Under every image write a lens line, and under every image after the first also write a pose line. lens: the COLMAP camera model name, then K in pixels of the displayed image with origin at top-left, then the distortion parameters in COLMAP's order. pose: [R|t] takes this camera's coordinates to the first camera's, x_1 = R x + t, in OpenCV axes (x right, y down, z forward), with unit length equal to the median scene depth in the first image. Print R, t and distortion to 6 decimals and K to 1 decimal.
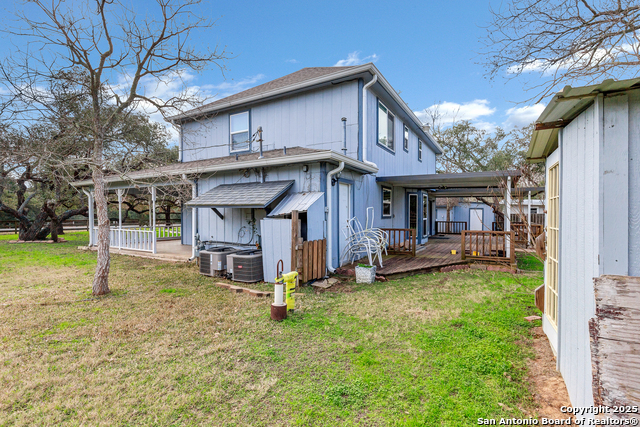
lens RADIAL K [[299.3, 0, 320.0], [0, 299.3, 213.5], [0, 0, 1]] dist [0.001208, 0.000196]
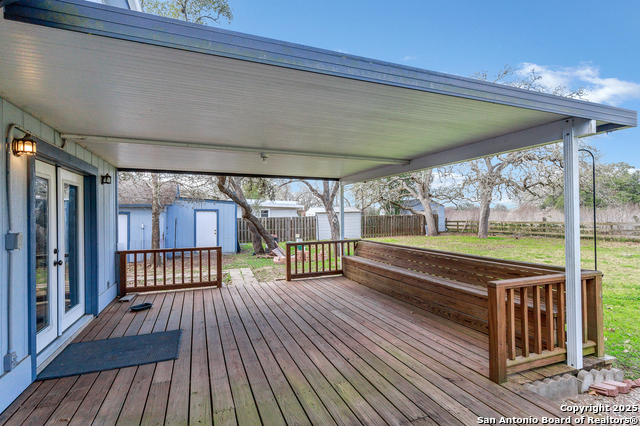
lens RADIAL K [[299.3, 0, 320.0], [0, 299.3, 213.0], [0, 0, 1]] dist [0.001208, 0.000196]
pose [[0.604071, -0.001616, 0.796929, 0.297381], [0.016574, 0.999807, -0.010535, -0.001312], [-0.796758, 0.019572, 0.603981, 0.729661]]
